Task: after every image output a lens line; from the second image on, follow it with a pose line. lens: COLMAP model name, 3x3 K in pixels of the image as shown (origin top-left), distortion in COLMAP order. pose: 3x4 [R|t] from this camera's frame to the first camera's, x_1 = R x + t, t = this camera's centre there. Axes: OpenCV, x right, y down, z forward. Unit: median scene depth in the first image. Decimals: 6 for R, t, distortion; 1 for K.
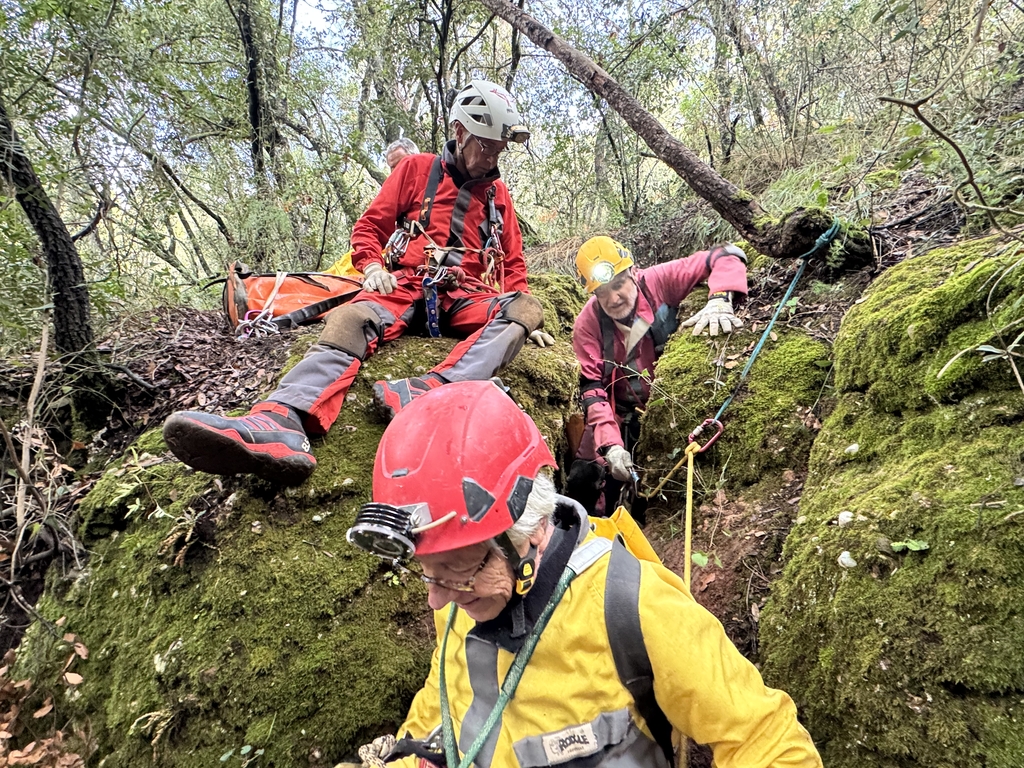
lens RADIAL K [[534.7, 0, 510.2], [0, 534.7, 372.2], [0, 0, 1]] dist [0.006029, 0.001691]
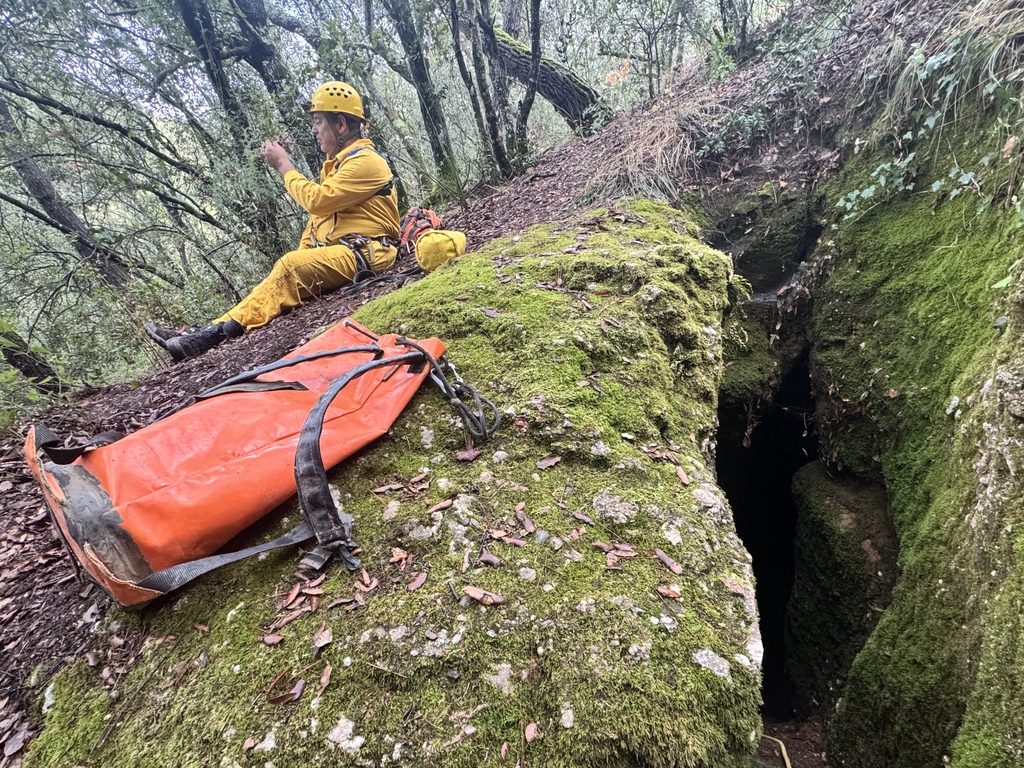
lens RADIAL K [[499.0, 0, 510.7], [0, 499.0, 380.8], [0, 0, 1]] dist [0.000370, -0.000716]
pose [[0.974765, -0.108394, -0.195151, 0.038181], [0.156433, 0.955330, 0.250745, -0.250832], [0.159254, -0.274946, 0.948179, 0.592358]]
